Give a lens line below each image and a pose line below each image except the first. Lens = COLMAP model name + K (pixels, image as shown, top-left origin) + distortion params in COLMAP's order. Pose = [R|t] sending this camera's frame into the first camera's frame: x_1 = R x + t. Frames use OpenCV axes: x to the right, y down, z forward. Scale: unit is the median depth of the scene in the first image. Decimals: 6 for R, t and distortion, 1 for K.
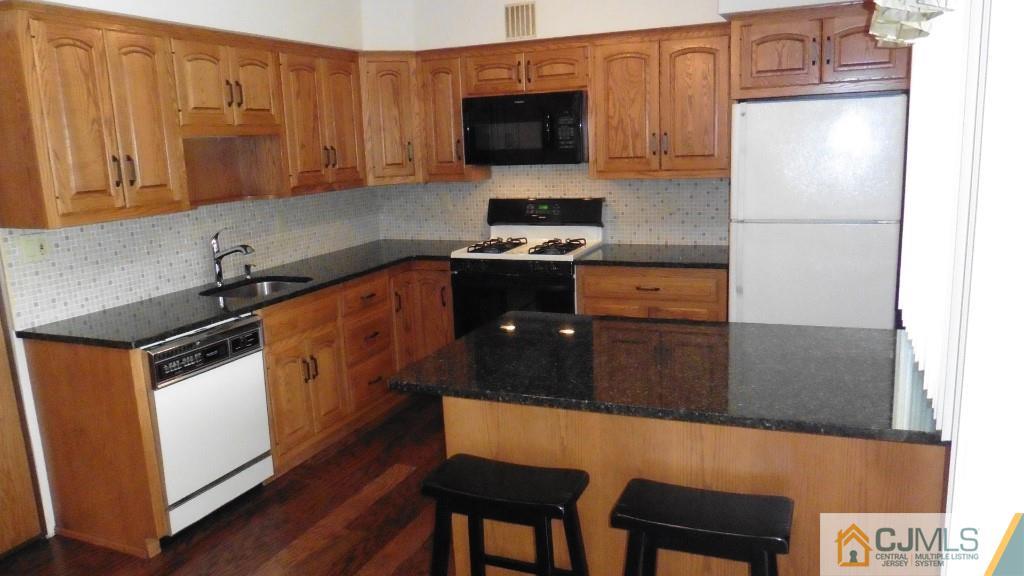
lens RADIAL K [[758.2, 0, 509.6], [0, 758.2, 285.1], [0, 0, 1]] dist [-0.049238, 0.038087]
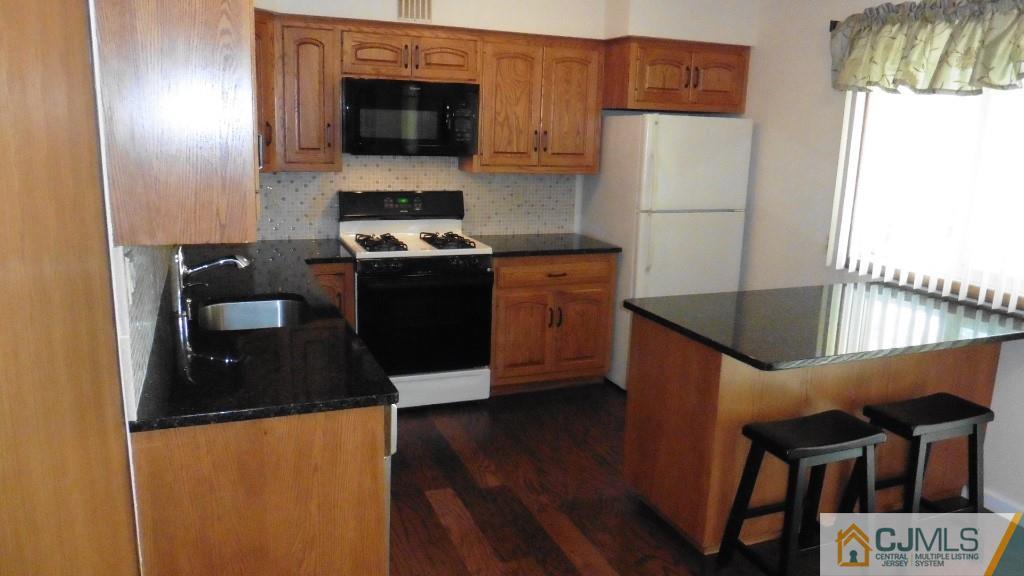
lens RADIAL K [[758.2, 0, 511.5], [0, 758.2, 286.3], [0, 0, 1]] dist [-0.049238, 0.038087]
pose [[0.702944, -0.085416, 0.706098, -0.597218], [0.073136, 0.996181, 0.047698, -0.033914], [-0.707475, 0.018112, 0.706506, 0.258203]]
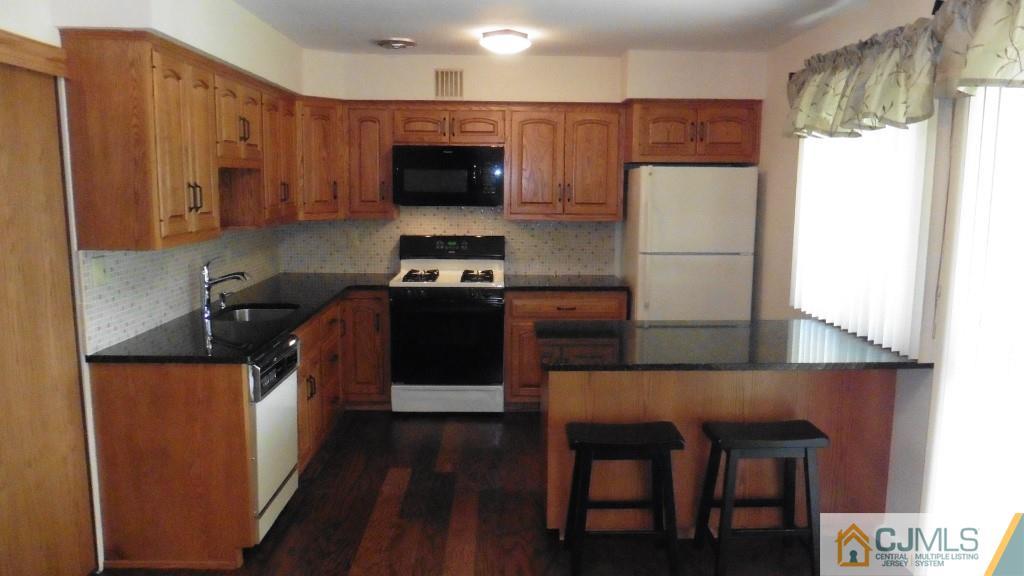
lens RADIAL K [[758.2, 0, 509.2], [0, 758.2, 287.0], [0, 0, 1]] dist [-0.049238, 0.038087]
pose [[0.911293, -0.008378, 0.411673, -0.388896], [0.032471, 0.998142, -0.051566, 0.028780], [-0.410476, 0.060360, 0.909872, -0.089620]]
